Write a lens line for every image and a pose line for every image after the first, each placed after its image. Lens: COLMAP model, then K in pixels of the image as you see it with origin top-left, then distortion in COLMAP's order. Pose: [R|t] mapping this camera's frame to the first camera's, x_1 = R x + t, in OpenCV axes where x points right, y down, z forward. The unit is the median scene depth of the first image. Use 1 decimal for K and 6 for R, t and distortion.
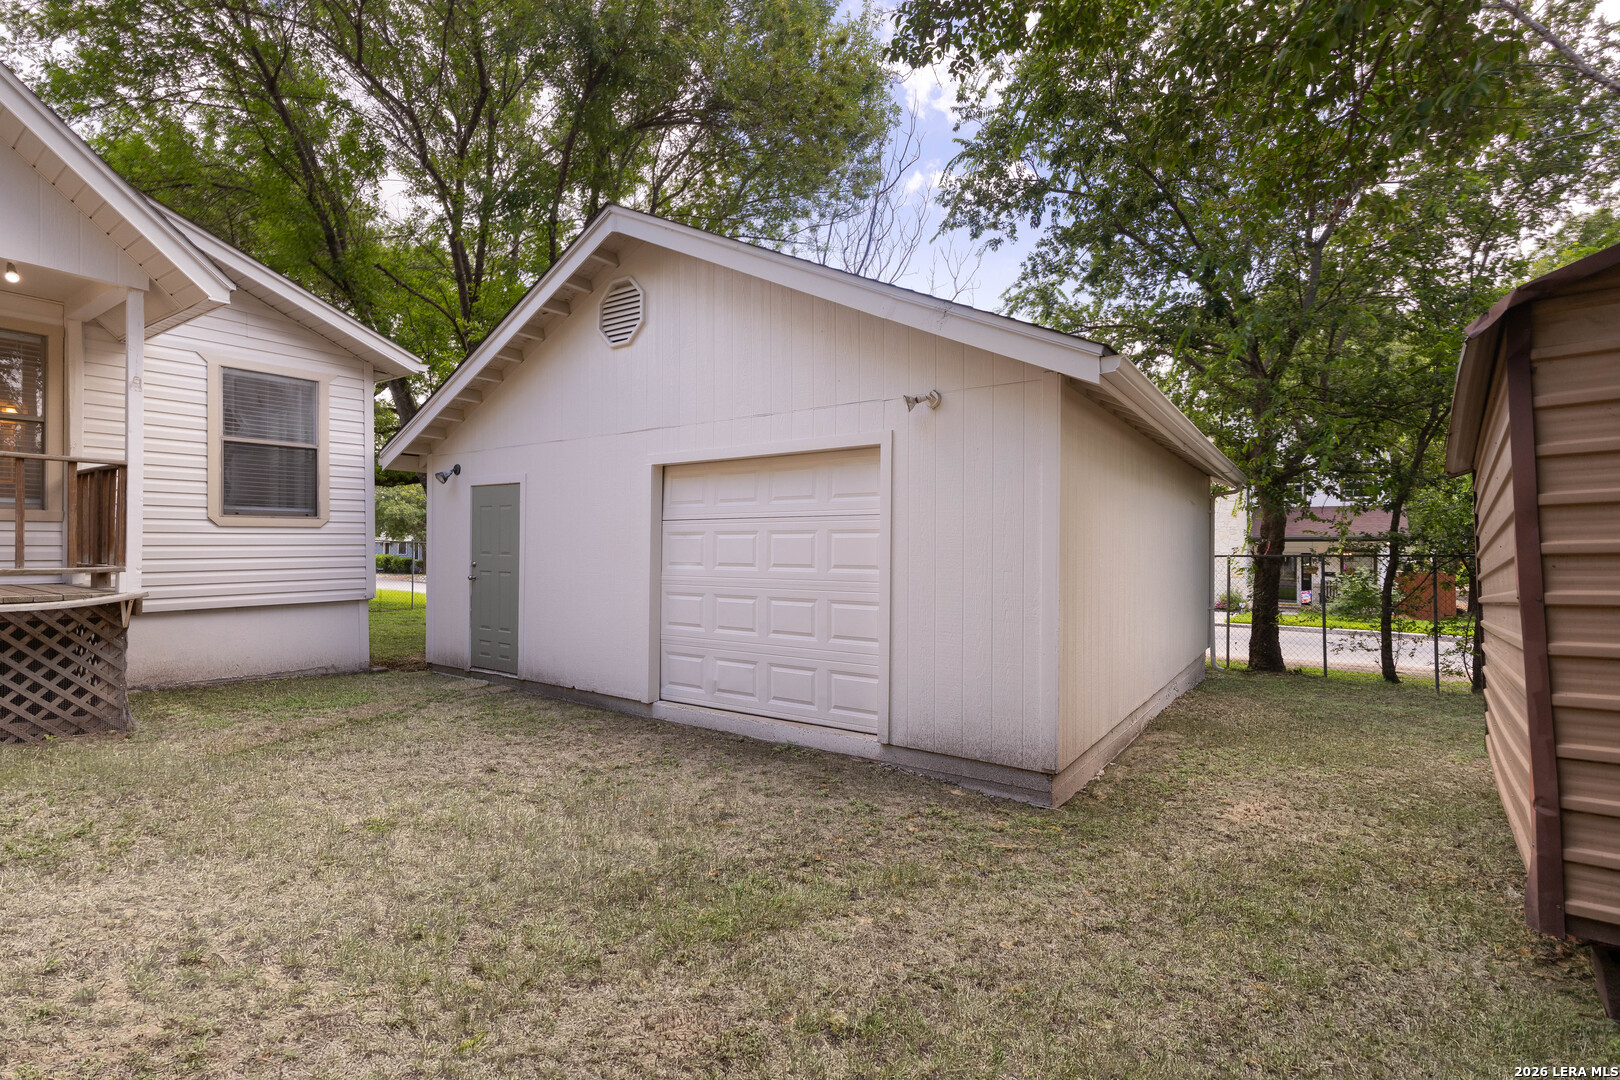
lens RADIAL K [[743.6, 0, 810.0], [0, 743.6, 540.0], [0, 0, 1]] dist [-0.000525, 0.000429]
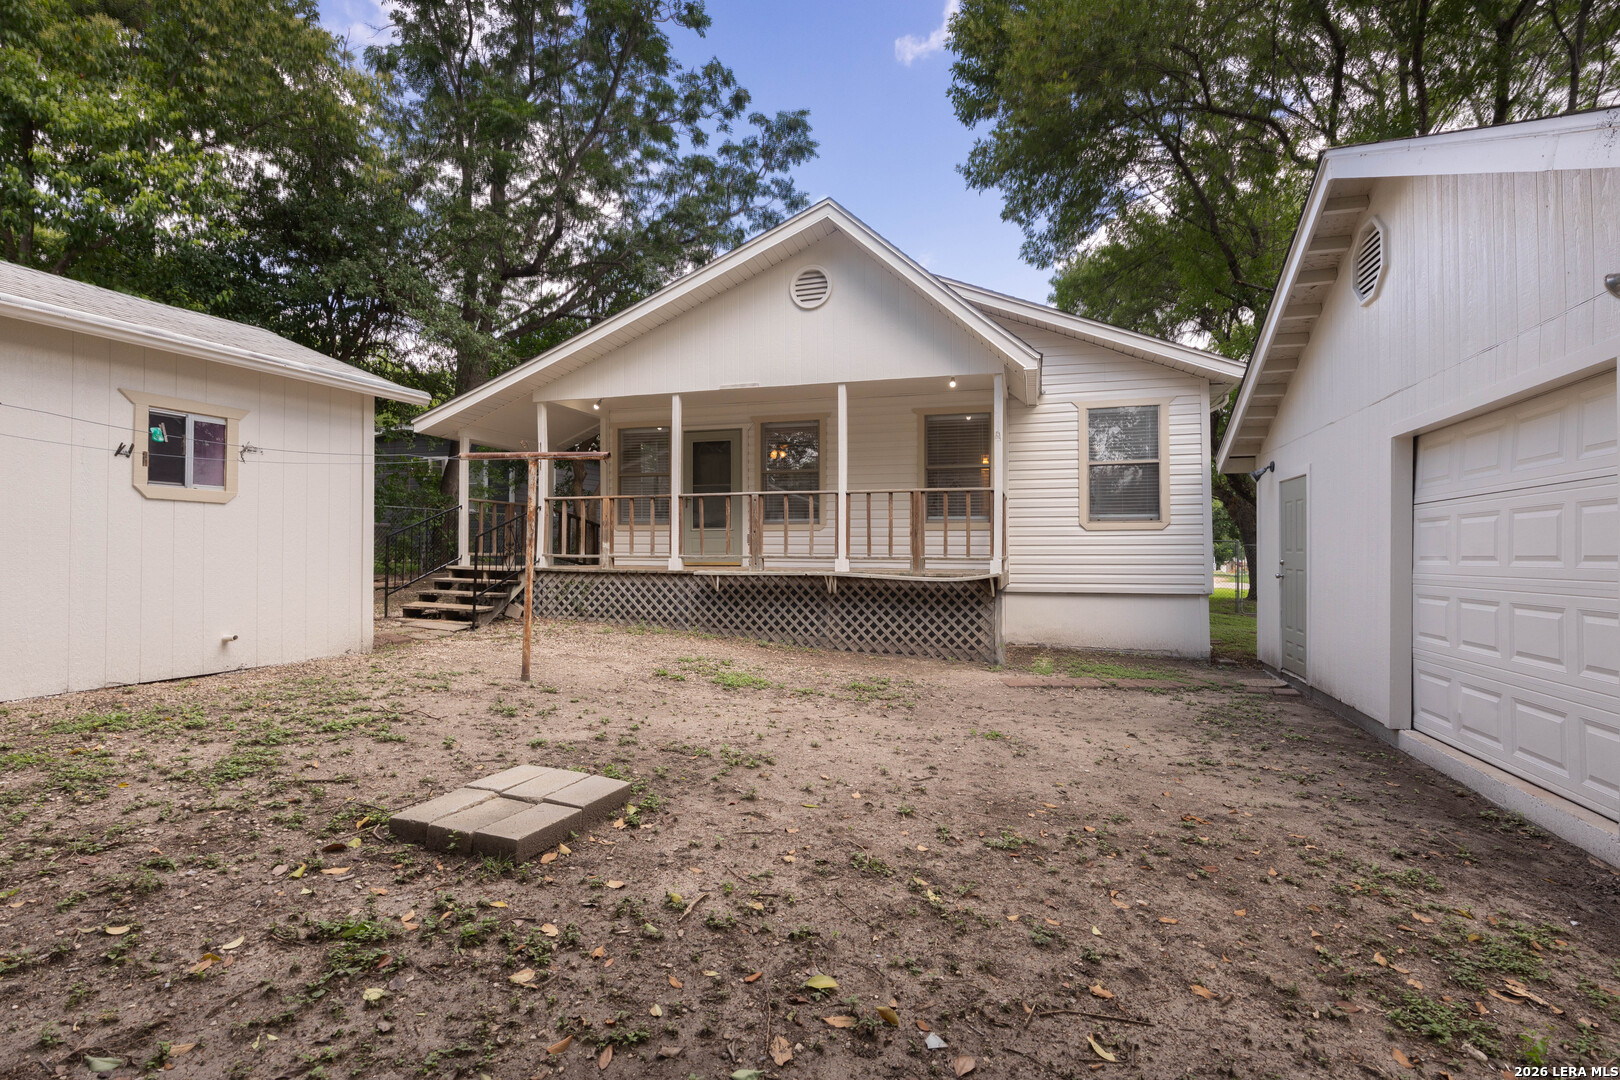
lens RADIAL K [[743.6, 0, 810.0], [0, 743.6, 540.0], [0, 0, 1]] dist [-0.000525, 0.000429]
pose [[0.327784, -0.018089, -0.944579, 0.348164], [0.005482, 0.999836, -0.017245, 0.022186], [0.944737, 0.000474, 0.327830, 0.126032]]
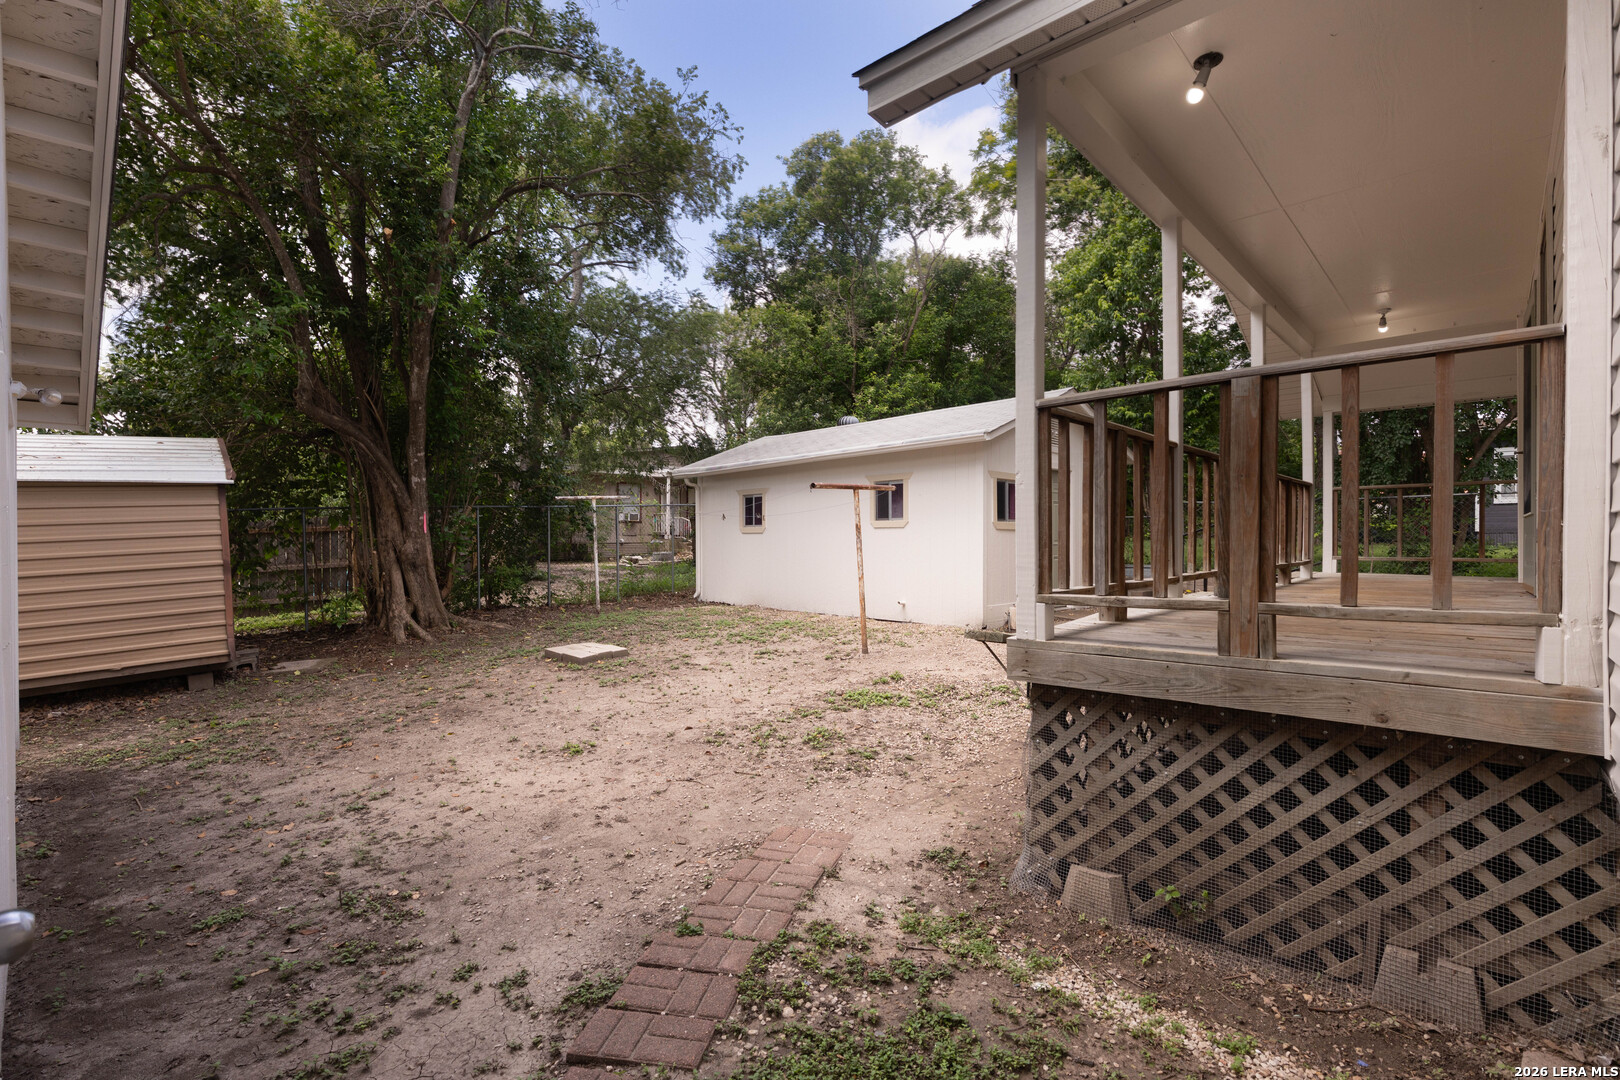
lens RADIAL K [[743.6, 0, 810.0], [0, 743.6, 540.0], [0, 0, 1]] dist [-0.000525, 0.000429]
pose [[-0.994382, 0.009422, 0.105433, -0.654151], [0.008556, 0.999926, -0.008656, 0.008231], [-0.105507, -0.007706, -0.994389, 1.307442]]
